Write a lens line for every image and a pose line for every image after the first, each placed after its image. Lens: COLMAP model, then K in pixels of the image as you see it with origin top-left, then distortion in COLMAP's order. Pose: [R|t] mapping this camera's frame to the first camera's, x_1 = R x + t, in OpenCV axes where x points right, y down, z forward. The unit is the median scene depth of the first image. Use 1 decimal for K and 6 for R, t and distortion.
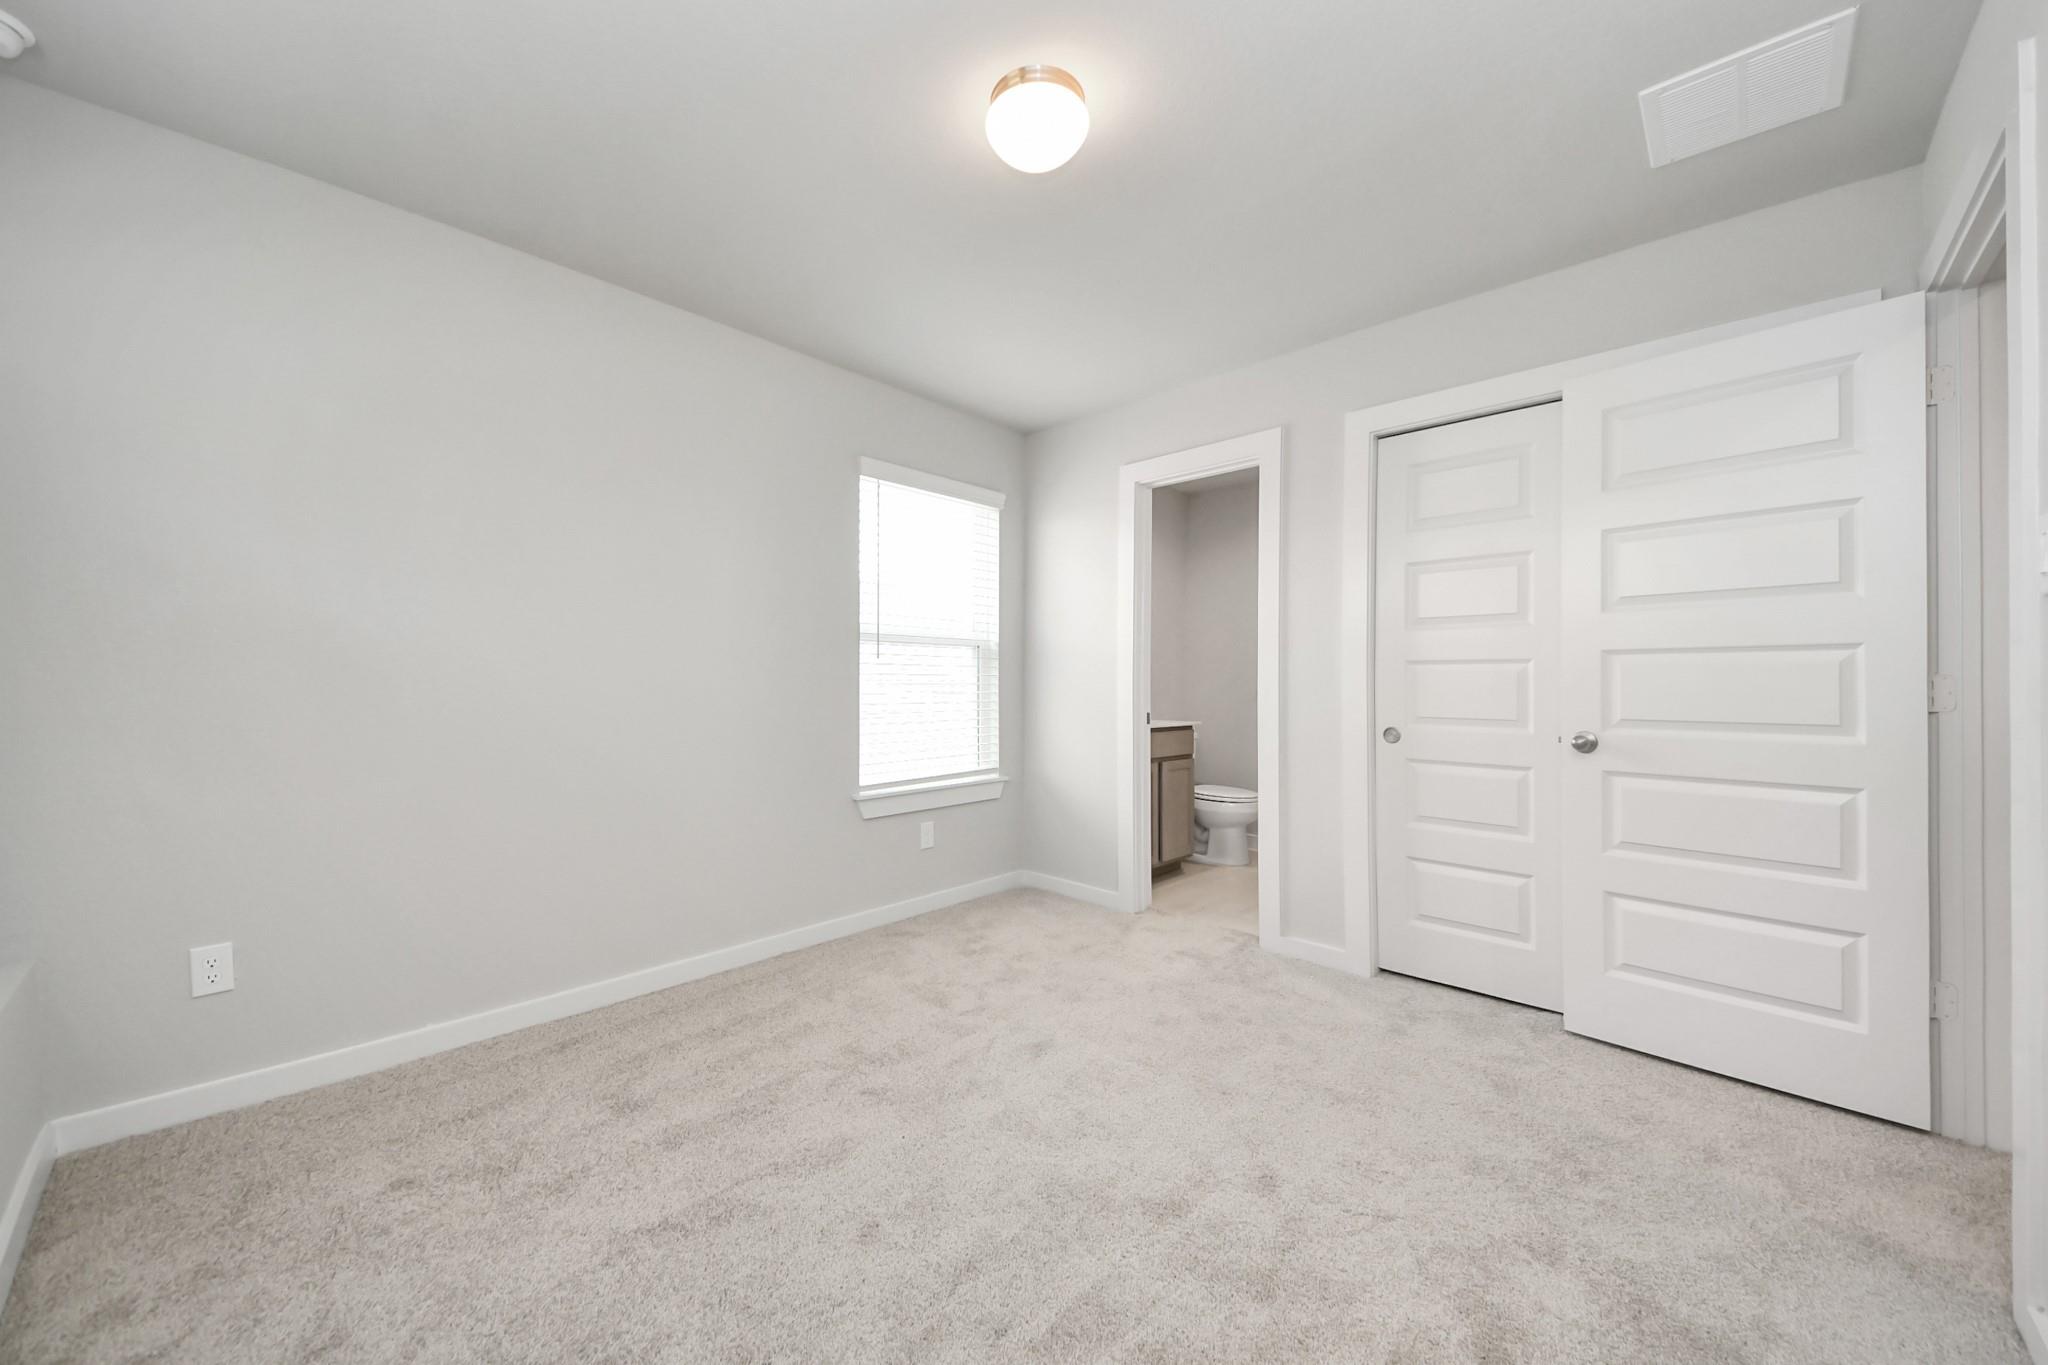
lens RADIAL K [[749.0, 0, 1008.5], [0, 749.0, 680.2], [0, 0, 1]] dist [0.053991, -0.027007]
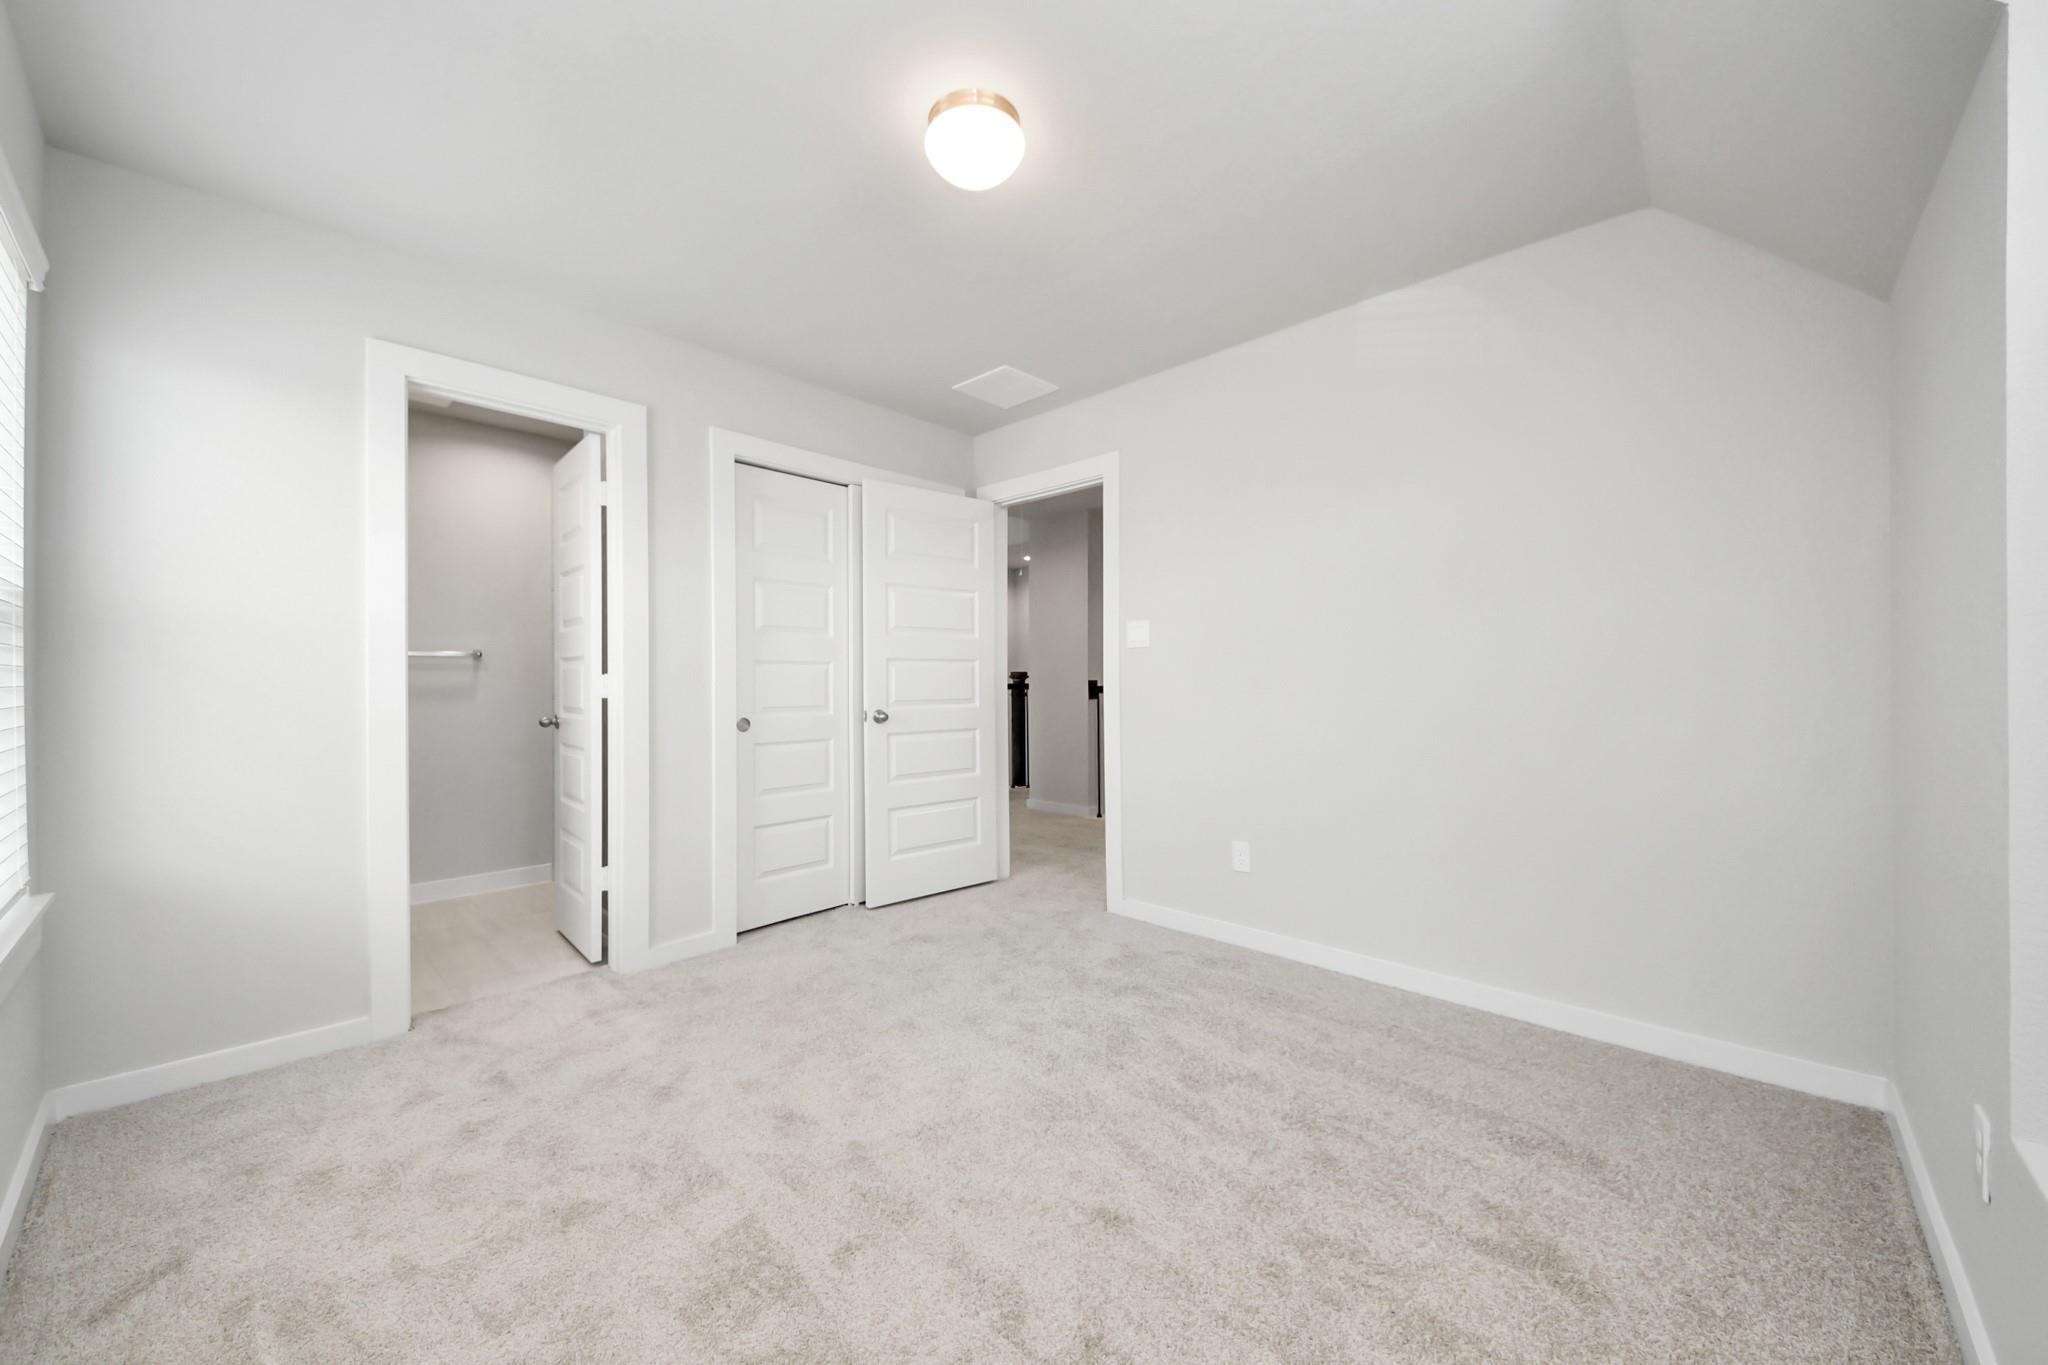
lens RADIAL K [[731.6, 0, 1014.5], [0, 731.6, 679.7], [0, 0, 1]] dist [0.043085, -0.024768]
pose [[0.014471, 0.000945, 0.999895, -0.596946], [0.003670, 0.999993, -0.000999, 0.006663], [-0.999889, 0.003684, 0.014468, 0.573688]]
